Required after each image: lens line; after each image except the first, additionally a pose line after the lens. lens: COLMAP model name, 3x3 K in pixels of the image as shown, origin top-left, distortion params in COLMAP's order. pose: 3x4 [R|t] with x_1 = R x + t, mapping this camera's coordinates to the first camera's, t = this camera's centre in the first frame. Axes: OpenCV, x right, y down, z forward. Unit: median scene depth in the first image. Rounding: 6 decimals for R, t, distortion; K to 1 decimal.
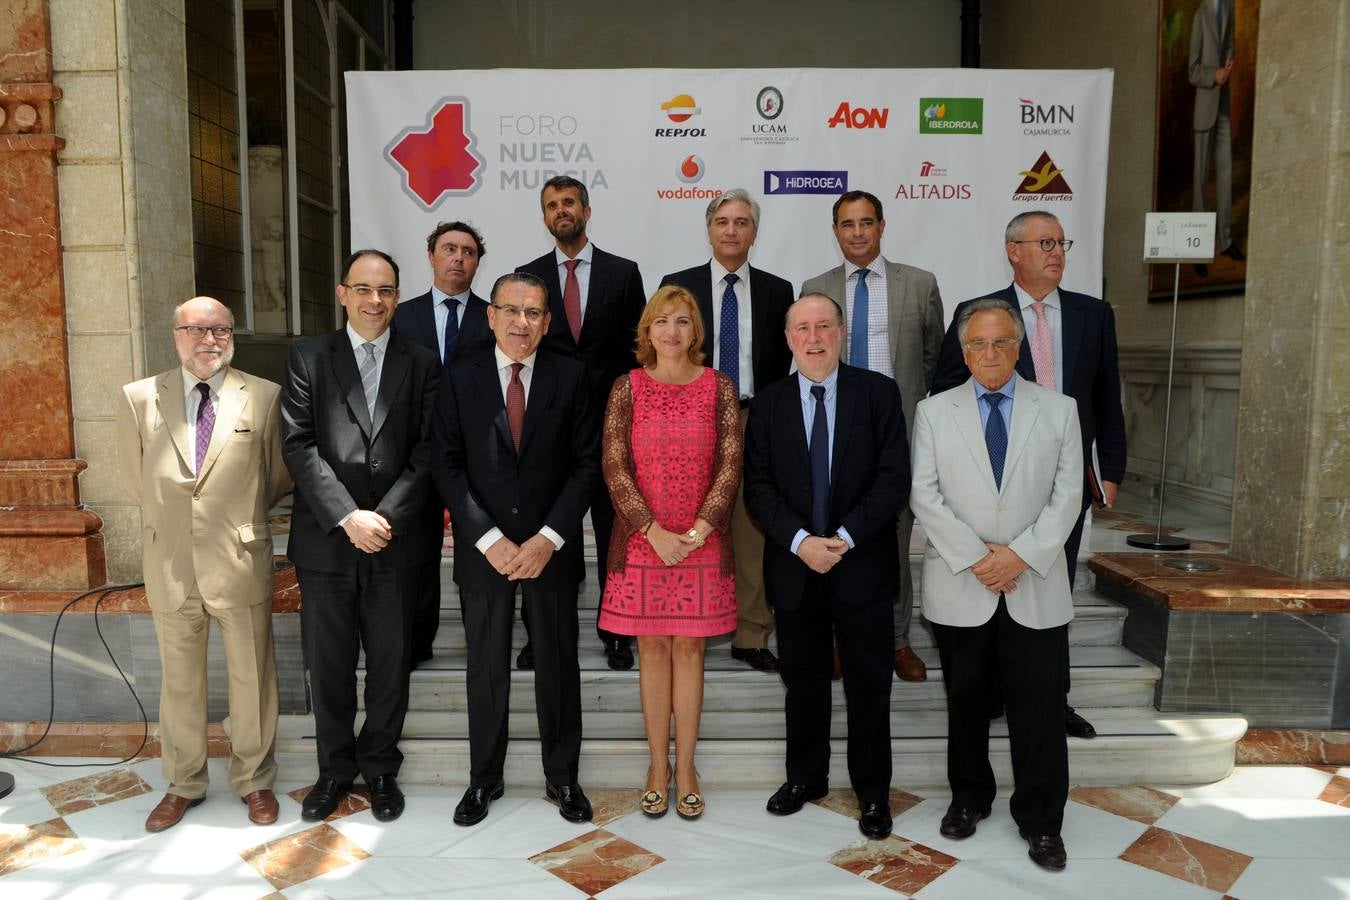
lens RADIAL K [[1017.7, 0, 671.7], [0, 1017.7, 476.0], [0, 0, 1]] dist [-0.090521, 0.061274]
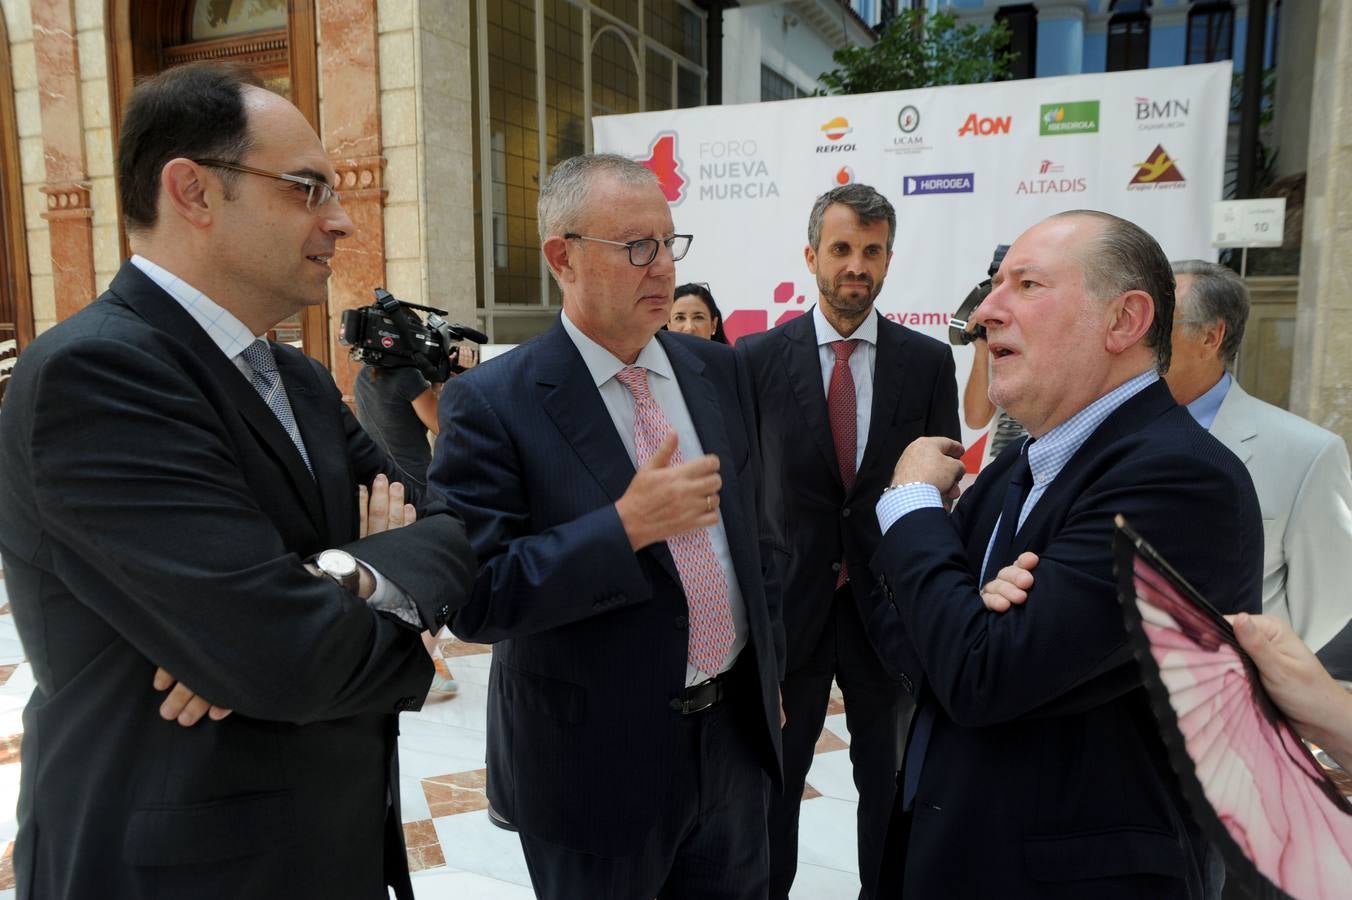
lens RADIAL K [[985.7, 0, 676.0], [0, 985.7, 450.0], [0, 0, 1]] dist [-0.070154, 0.067799]
pose [[0.924856, 0.049418, -0.377093, 0.301765], [-0.042582, 0.998743, 0.026450, 0.005681], [0.377926, -0.008405, 0.925797, -0.191567]]
